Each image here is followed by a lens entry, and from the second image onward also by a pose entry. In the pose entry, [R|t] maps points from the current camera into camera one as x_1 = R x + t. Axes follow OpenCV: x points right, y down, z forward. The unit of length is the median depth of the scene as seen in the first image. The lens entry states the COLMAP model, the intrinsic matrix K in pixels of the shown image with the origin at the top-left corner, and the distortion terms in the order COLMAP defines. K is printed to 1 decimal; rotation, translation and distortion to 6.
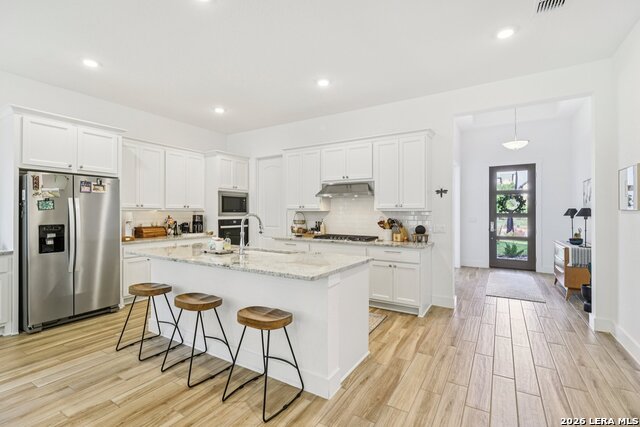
lens RADIAL K [[295.4, 0, 316.6], [0, 295.4, 212.4], [0, 0, 1]] dist [0.003209, -0.000245]
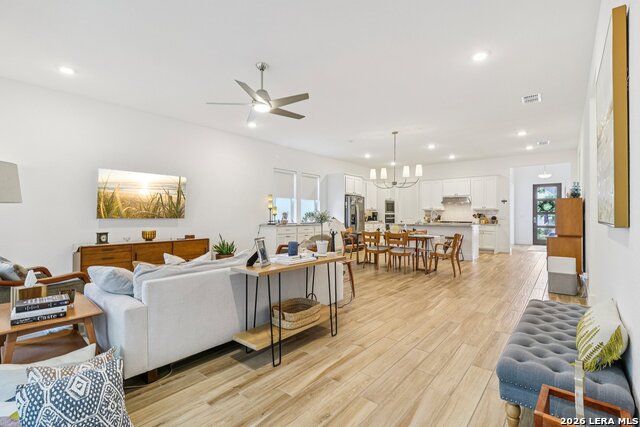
lens RADIAL K [[295.4, 0, 315.8], [0, 295.4, 215.2], [0, 0, 1]] dist [0.003209, -0.000245]
pose [[0.989260, 0.002523, -0.146147, -0.545019], [-0.002535, 0.999997, 0.000099, 0.032539], [0.146147, 0.000272, 0.989263, -1.174911]]
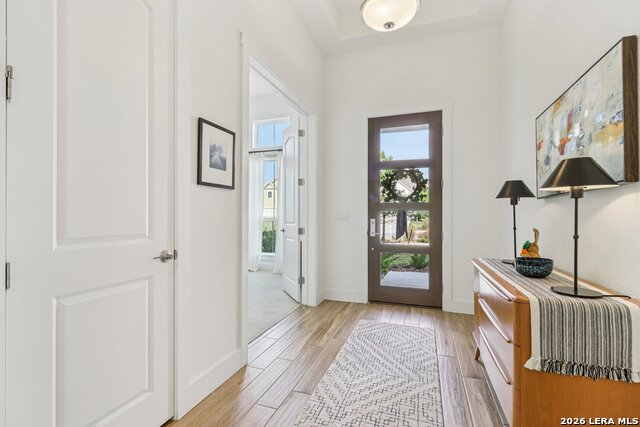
lens RADIAL K [[295.4, 0, 323.7], [0, 295.4, 211.8], [0, 0, 1]] dist [0.003209, -0.000245]
pose [[0.973356, 0.011253, 0.229023, 0.518352], [-0.008245, 0.999867, -0.014087, 0.037592], [-0.229151, 0.011824, 0.973319, 0.667645]]
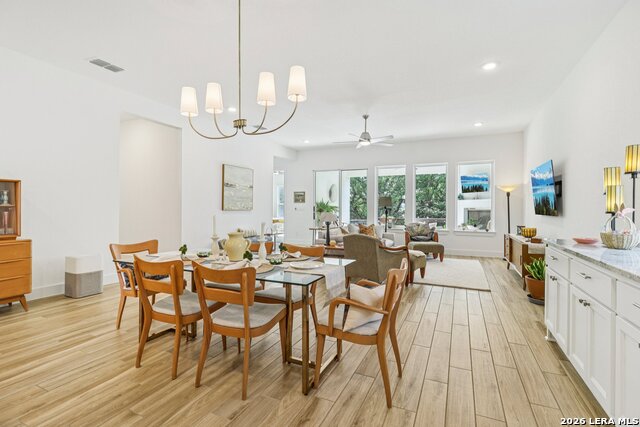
lens RADIAL K [[295.4, 0, 322.9], [0, 295.4, 218.2], [0, 0, 1]] dist [0.003209, -0.000245]
pose [[0.991571, 0.011717, 0.129030, -0.317329], [-0.012515, 0.999907, 0.005381, 0.042713], [-0.128955, -0.006950, 0.991626, -0.336553]]
